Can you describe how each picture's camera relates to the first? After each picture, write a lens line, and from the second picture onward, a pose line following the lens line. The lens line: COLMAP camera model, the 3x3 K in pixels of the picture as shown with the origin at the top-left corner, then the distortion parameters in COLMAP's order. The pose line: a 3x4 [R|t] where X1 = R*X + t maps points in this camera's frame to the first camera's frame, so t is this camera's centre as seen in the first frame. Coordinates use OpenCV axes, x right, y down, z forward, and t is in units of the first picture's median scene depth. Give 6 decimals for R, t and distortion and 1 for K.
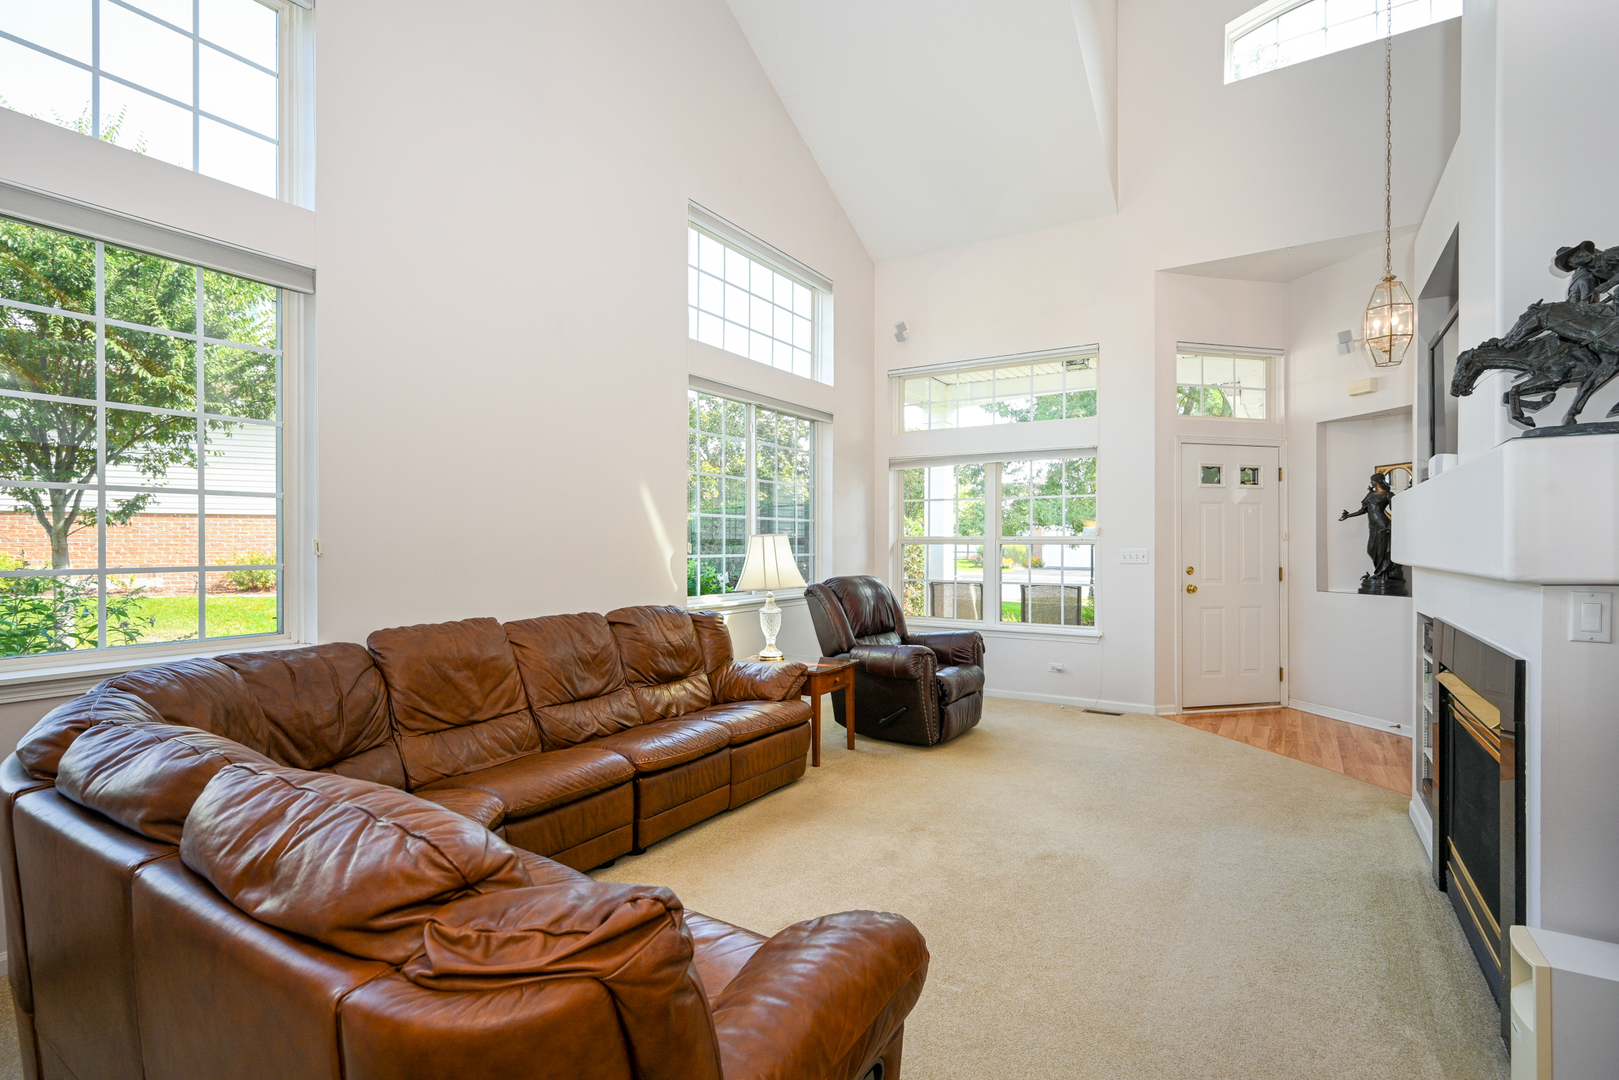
lens RADIAL K [[761.1, 0, 825.0], [0, 761.1, 540.3], [0, 0, 1]] dist [-0.000419, -0.000122]
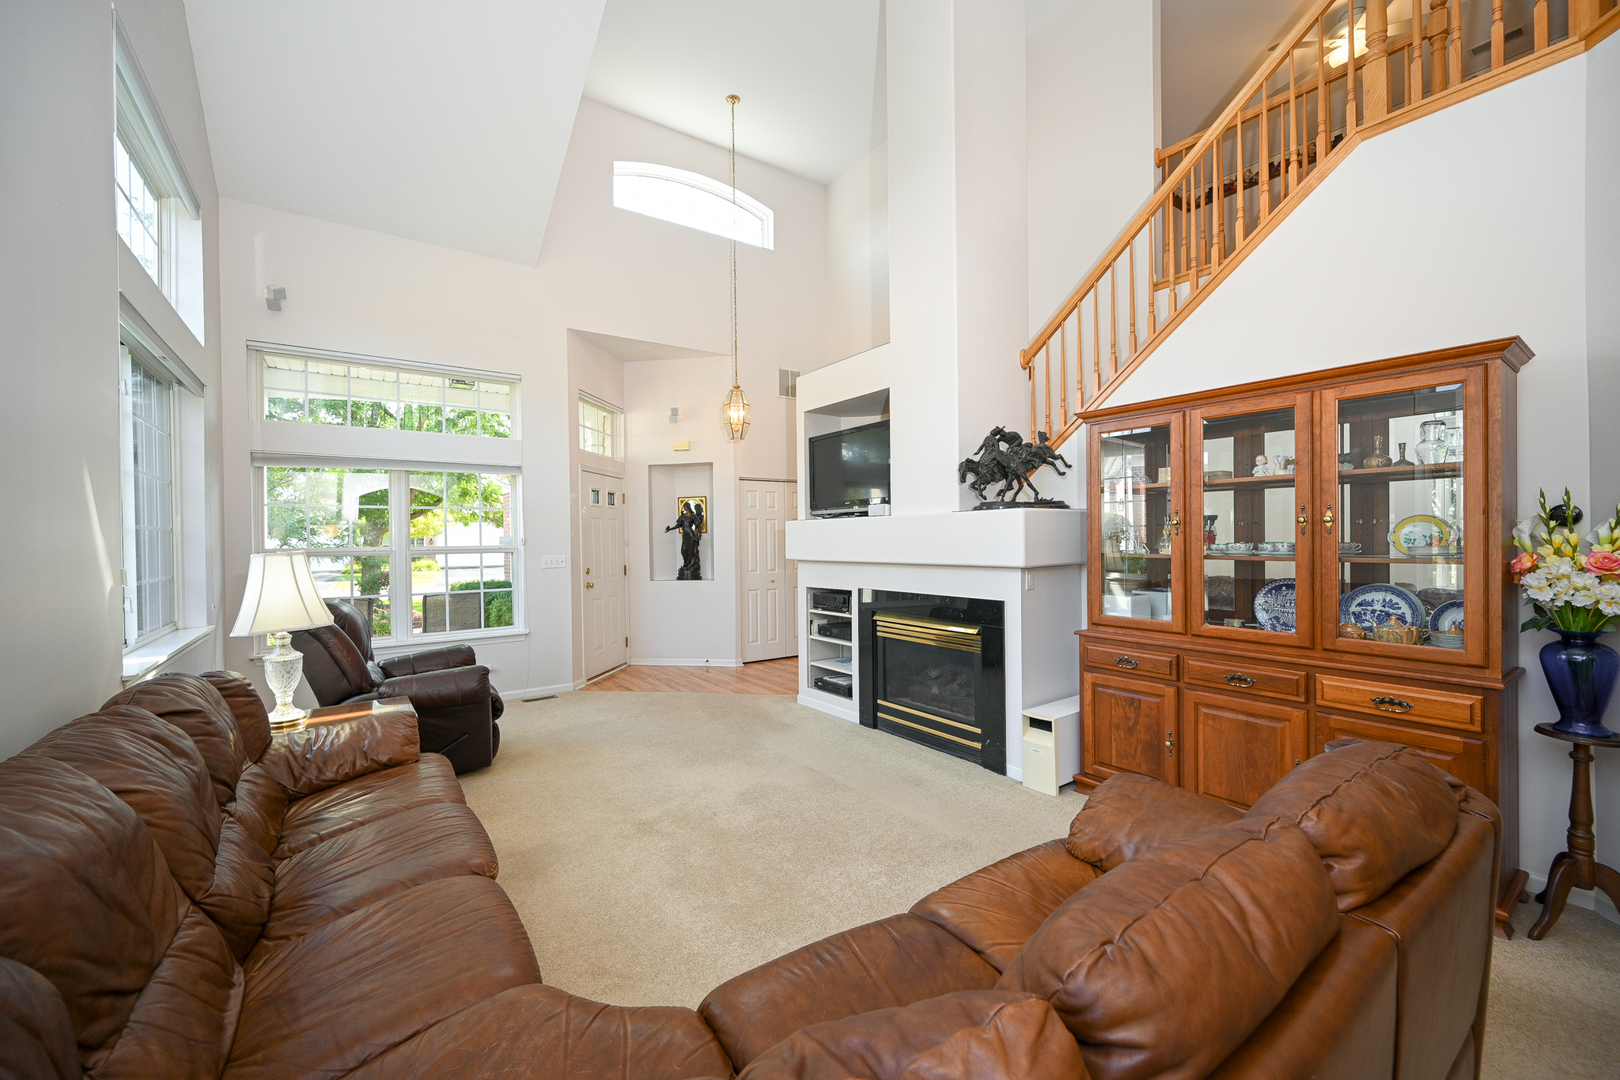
lens RADIAL K [[633.0, 0, 796.8], [0, 633.0, 540.9], [0, 0, 1]] dist [-0.001052, -0.000094]
pose [[0.400679, -0.011698, 0.916144, -0.419195], [0.009786, 0.999916, 0.008487, -0.019692], [-0.916166, 0.005565, 0.400760, 0.301466]]
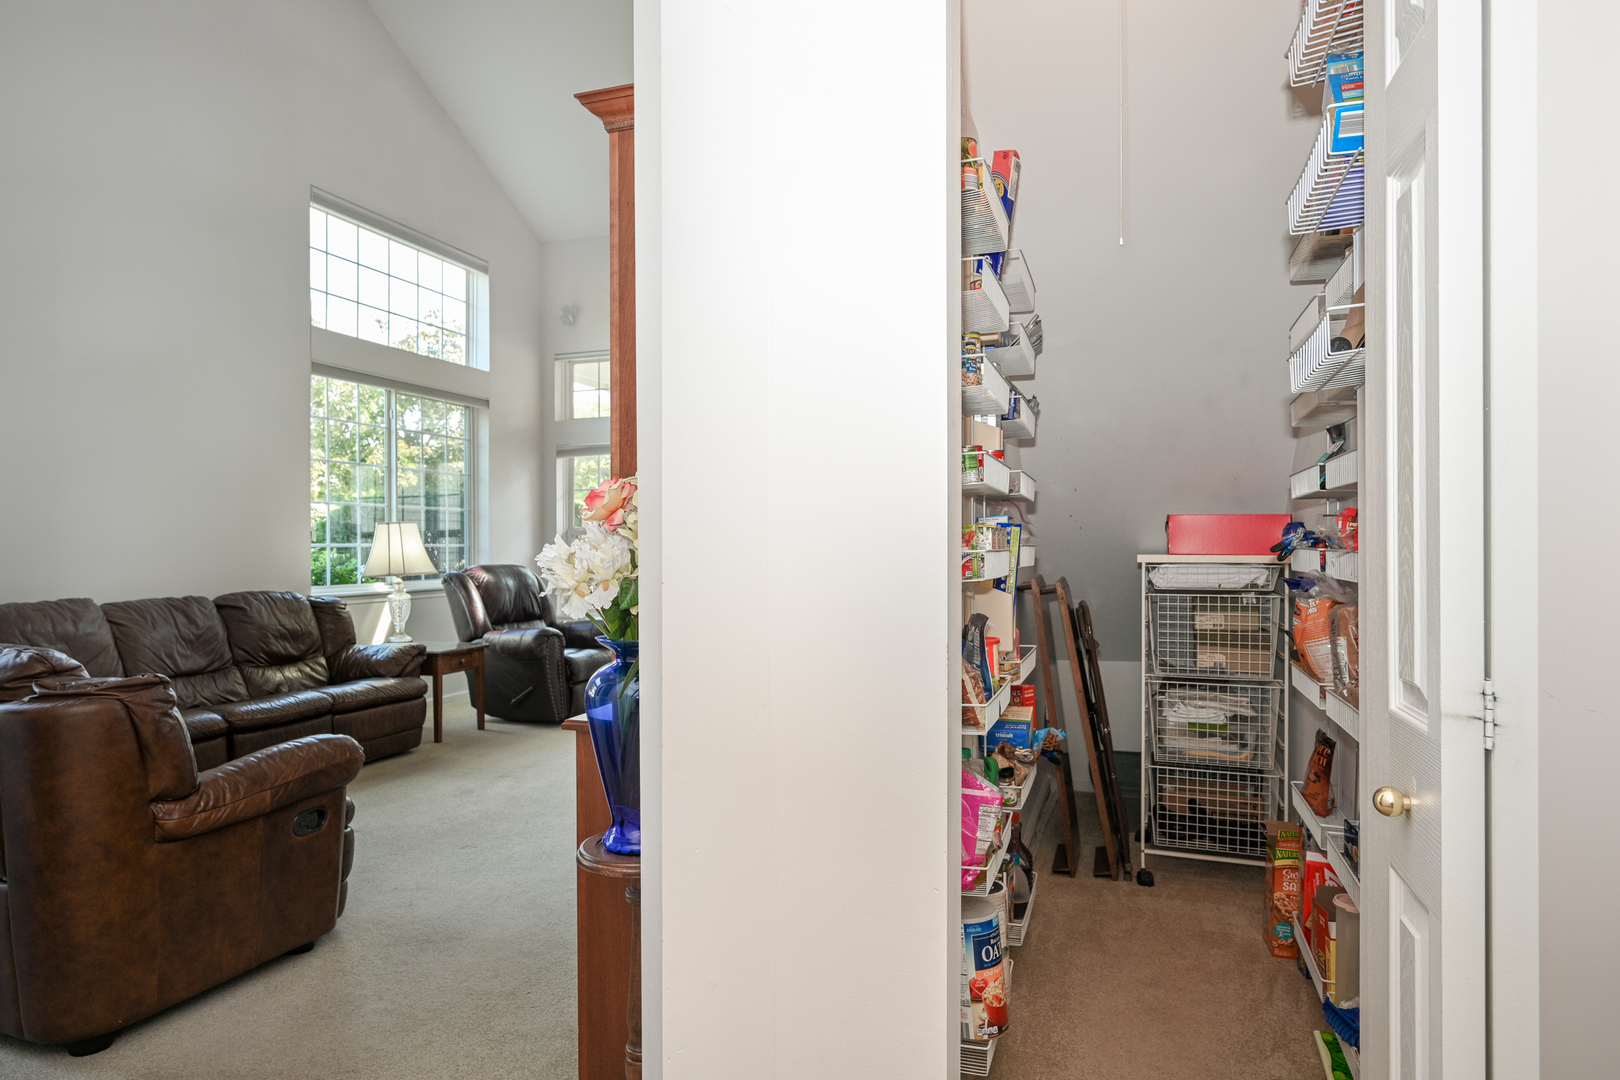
lens RADIAL K [[978.0, 0, 787.5], [0, 978.0, 545.1], [0, 0, 1]] dist [0.002688, -0.000473]
pose [[0.981386, -0.006511, 0.191936, 0.188891], [0.005595, 0.999970, 0.005314, 0.018596], [-0.191965, -0.004142, 0.981393, -0.386093]]
